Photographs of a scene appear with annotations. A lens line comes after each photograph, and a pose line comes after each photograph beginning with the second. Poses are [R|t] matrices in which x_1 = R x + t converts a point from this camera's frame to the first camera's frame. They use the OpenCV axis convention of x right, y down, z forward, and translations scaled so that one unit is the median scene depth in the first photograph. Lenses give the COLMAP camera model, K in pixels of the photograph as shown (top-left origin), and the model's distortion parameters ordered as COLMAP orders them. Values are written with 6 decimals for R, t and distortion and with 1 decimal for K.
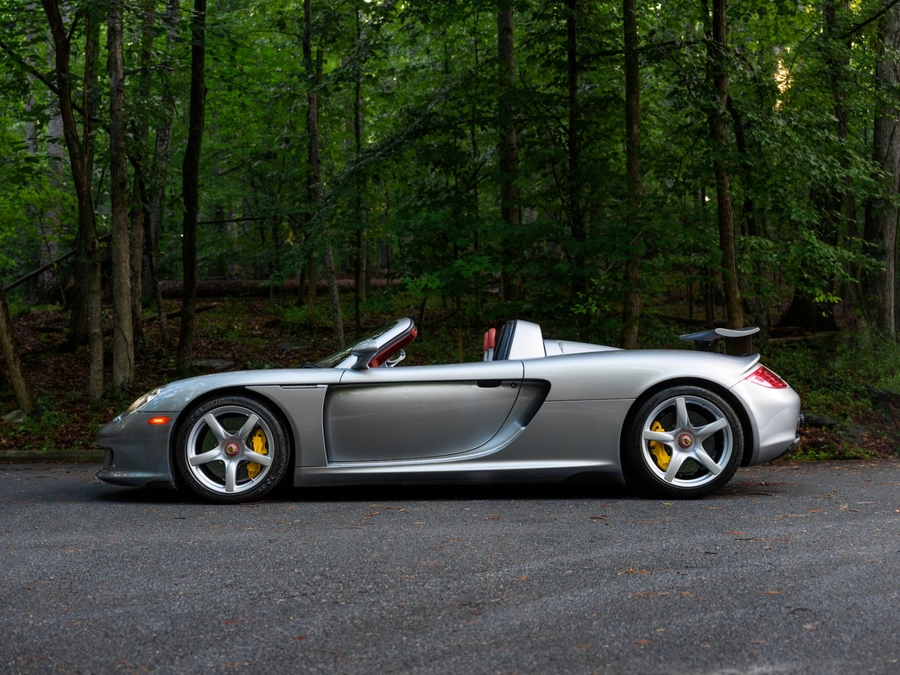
lens RADIAL K [[1417.0, 0, 438.3], [0, 1417.0, 396.2], [0, 0, 1]] dist [-0.007018, 0.159111]
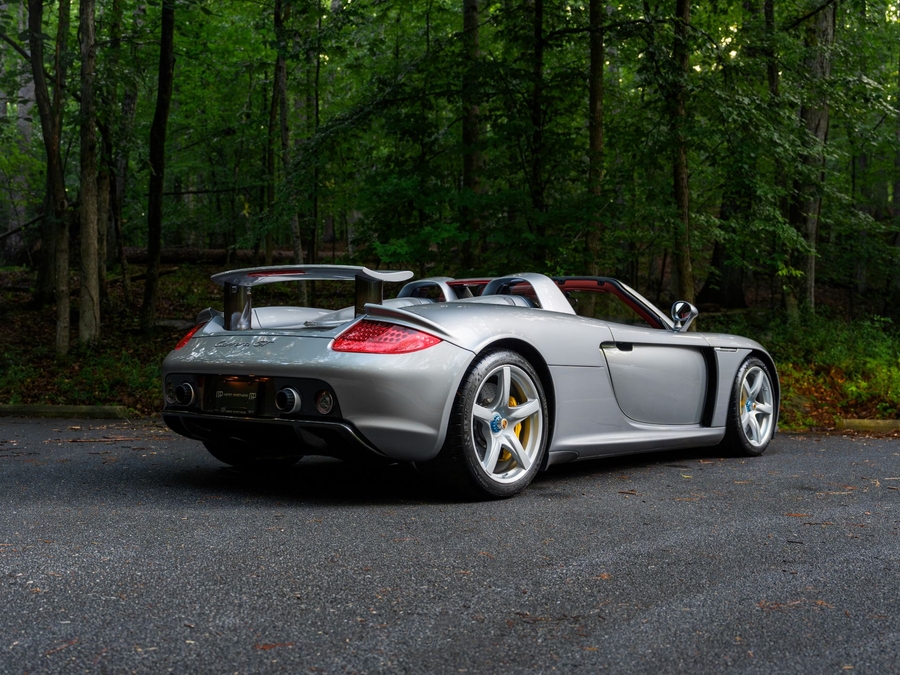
lens RADIAL K [[1213.0, 0, 430.0], [0, 1213.0, 376.3], [0, 0, 1]] dist [-0.004260, 0.072647]
pose [[0.997742, 0.021162, 0.063737, -0.029625], [-0.021905, 0.999700, 0.010992, 0.001899], [-0.063485, -0.012363, 0.997906, 0.099506]]
